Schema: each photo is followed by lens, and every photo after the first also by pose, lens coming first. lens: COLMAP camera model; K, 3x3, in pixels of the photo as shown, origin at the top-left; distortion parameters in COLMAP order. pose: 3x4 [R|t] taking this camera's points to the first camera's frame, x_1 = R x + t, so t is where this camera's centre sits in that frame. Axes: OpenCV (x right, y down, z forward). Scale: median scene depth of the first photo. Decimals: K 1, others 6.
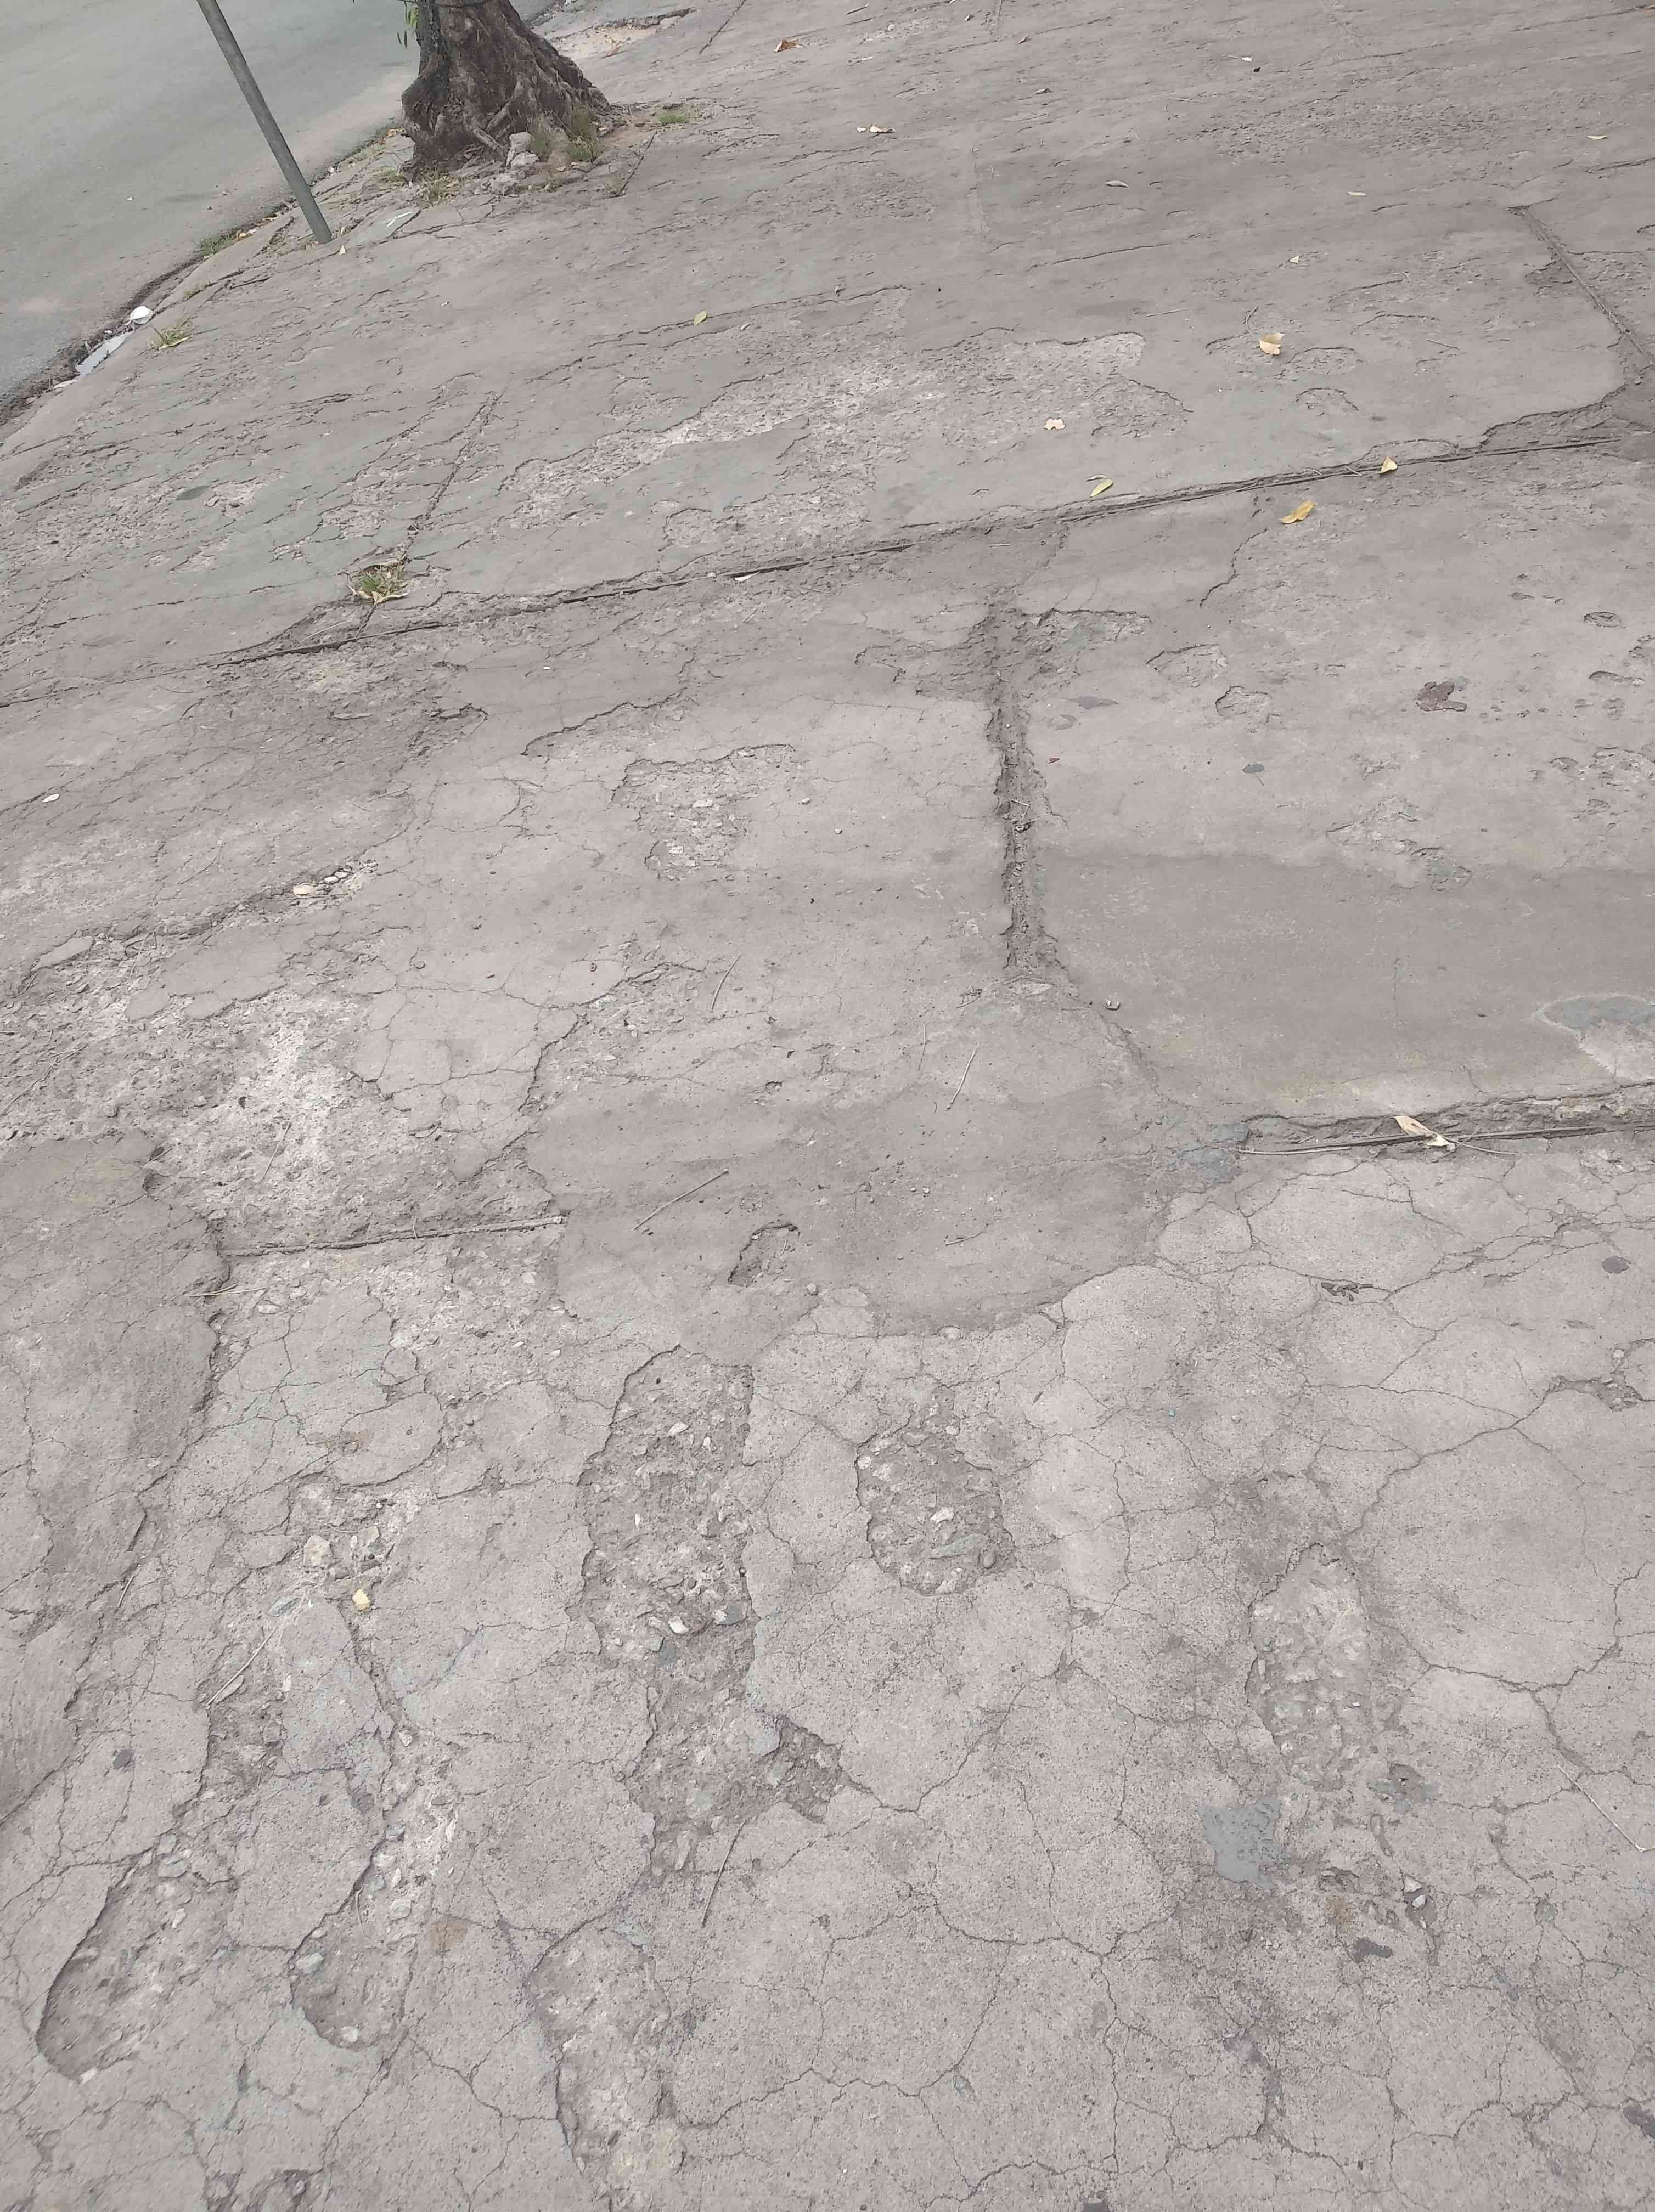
lens RADIAL K [[1681.1, 0, 827.5], [0, 1681.1, 1106.0], [0, 0, 1]] dist [0.005127, -0.007631]
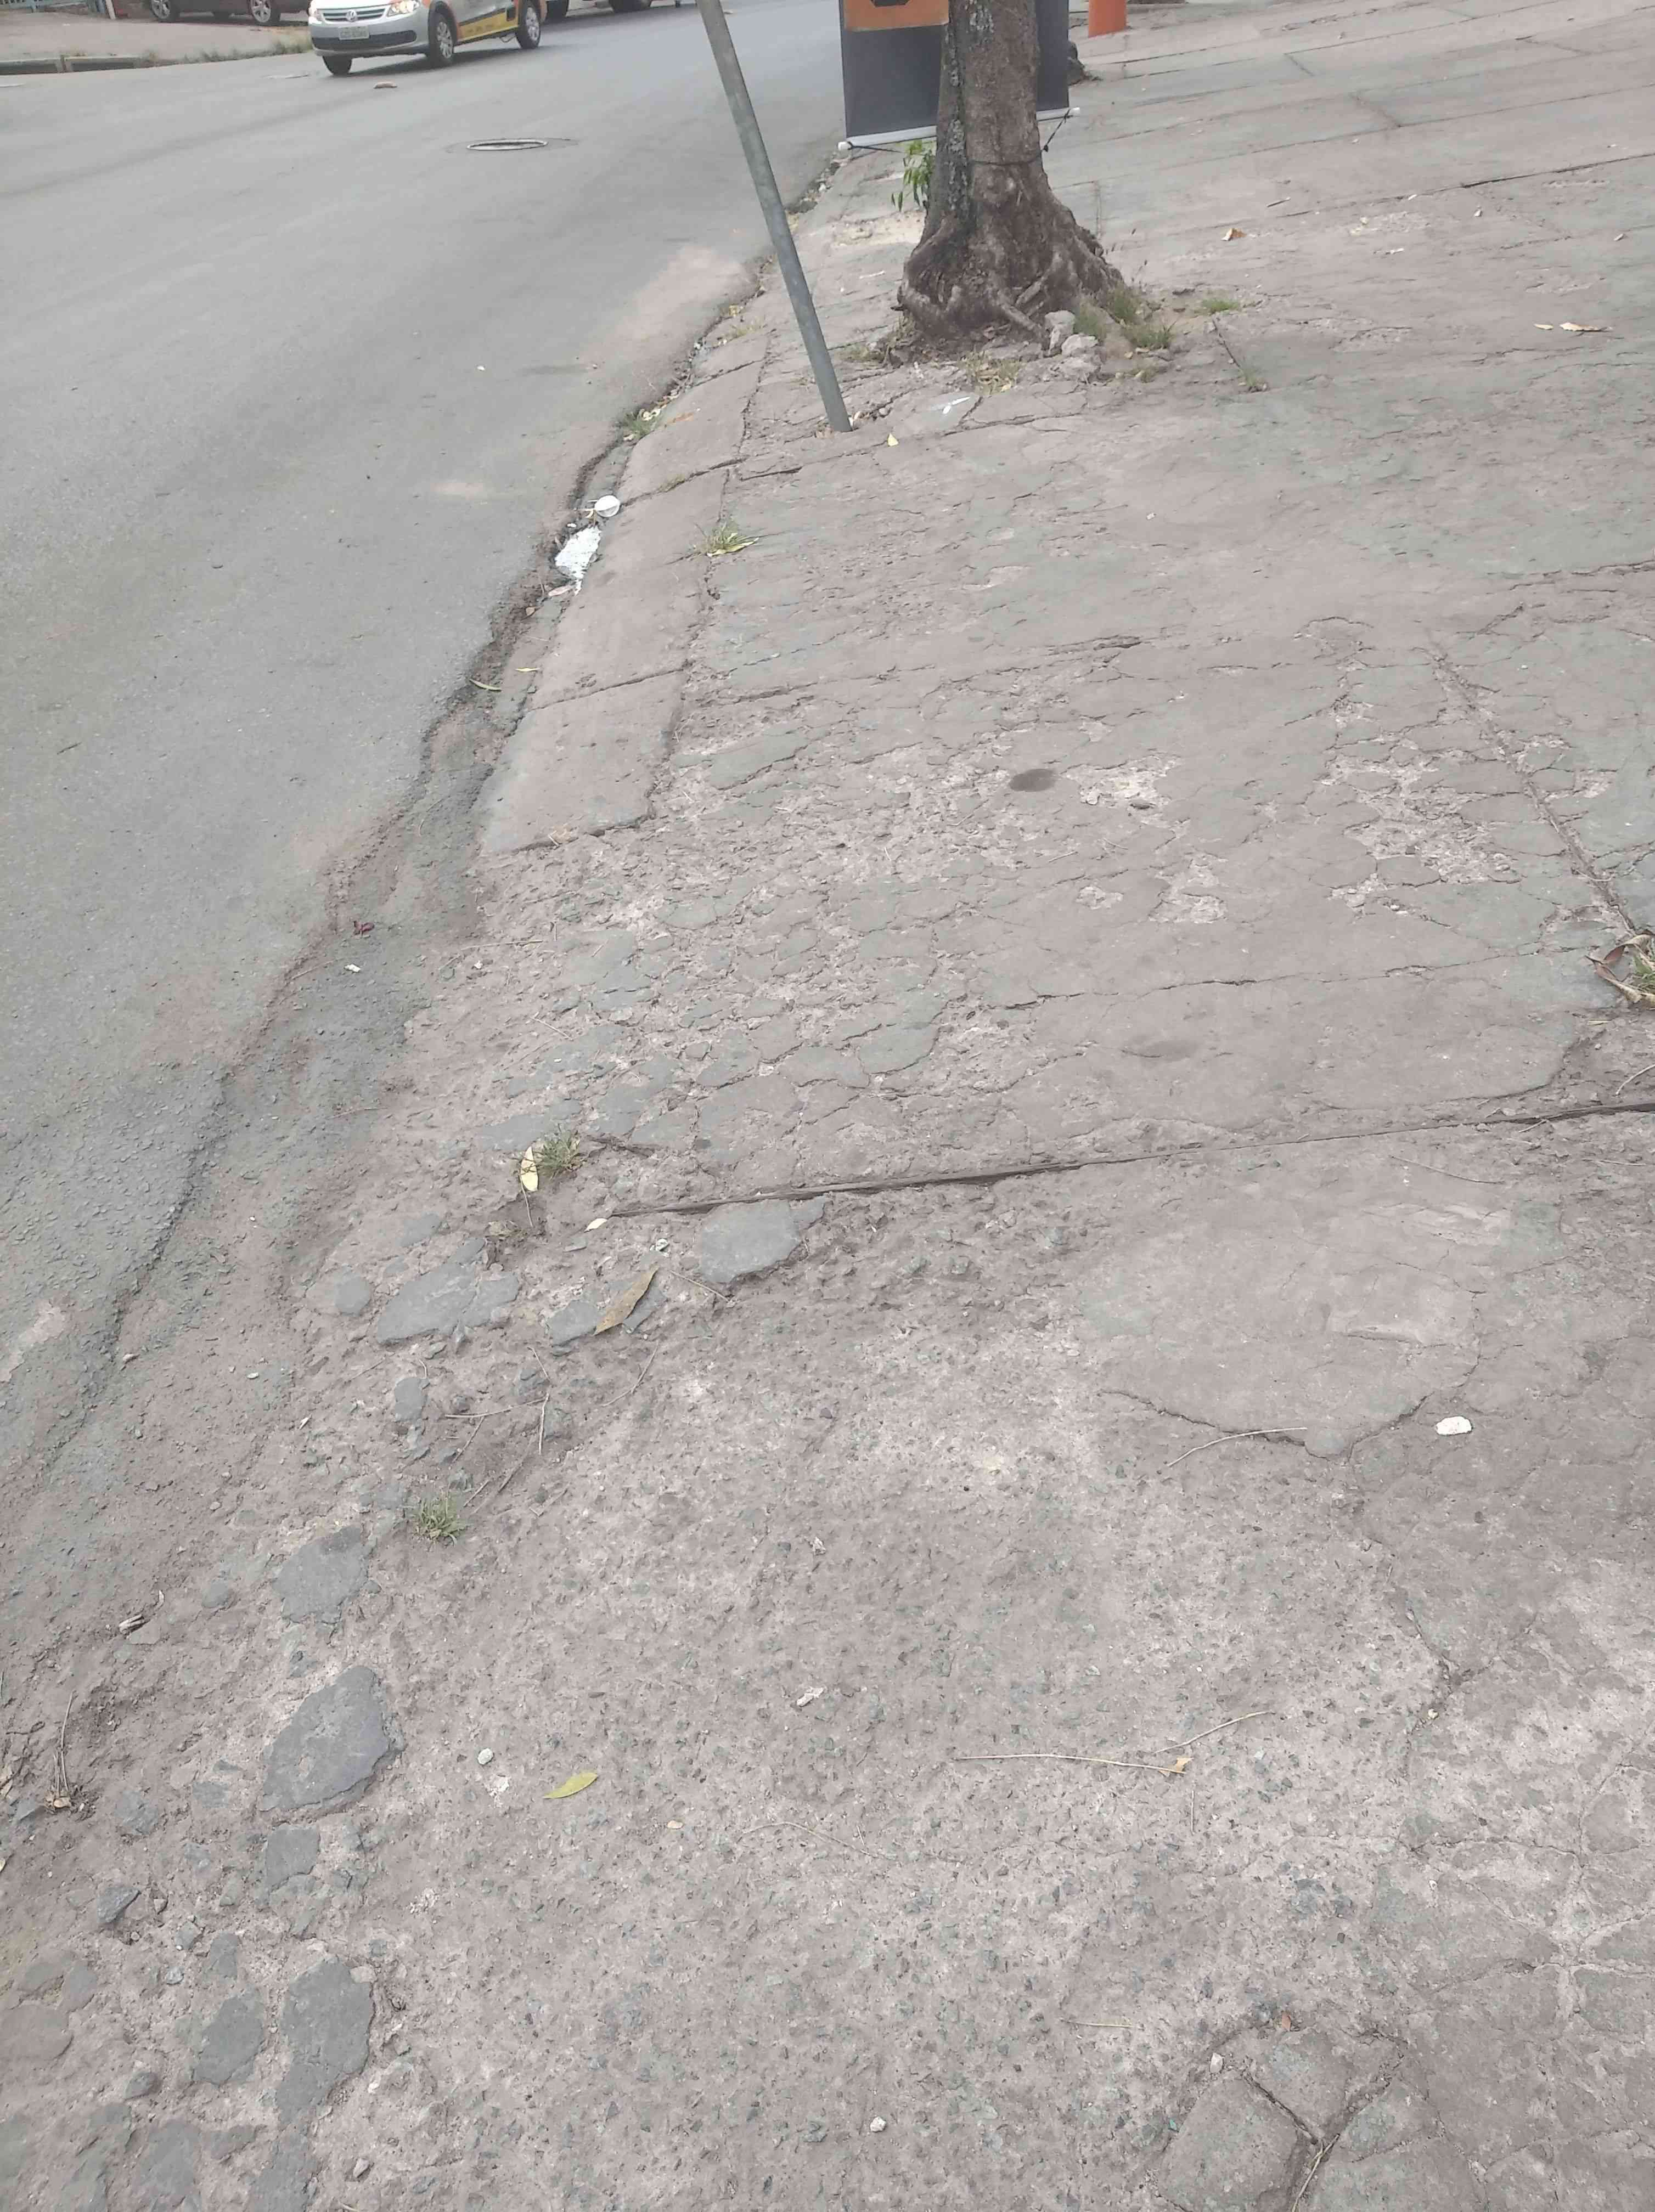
lens RADIAL K [[1731.0, 0, 819.8], [0, 1731.0, 1060.3], [0, 0, 1]] dist [0.076516, -0.149577]
pose [[0.999065, 0.029293, 0.031807, -0.644227], [-0.024925, 0.991206, -0.129956, -0.208283], [-0.035334, 0.129041, 0.991010, 0.419629]]
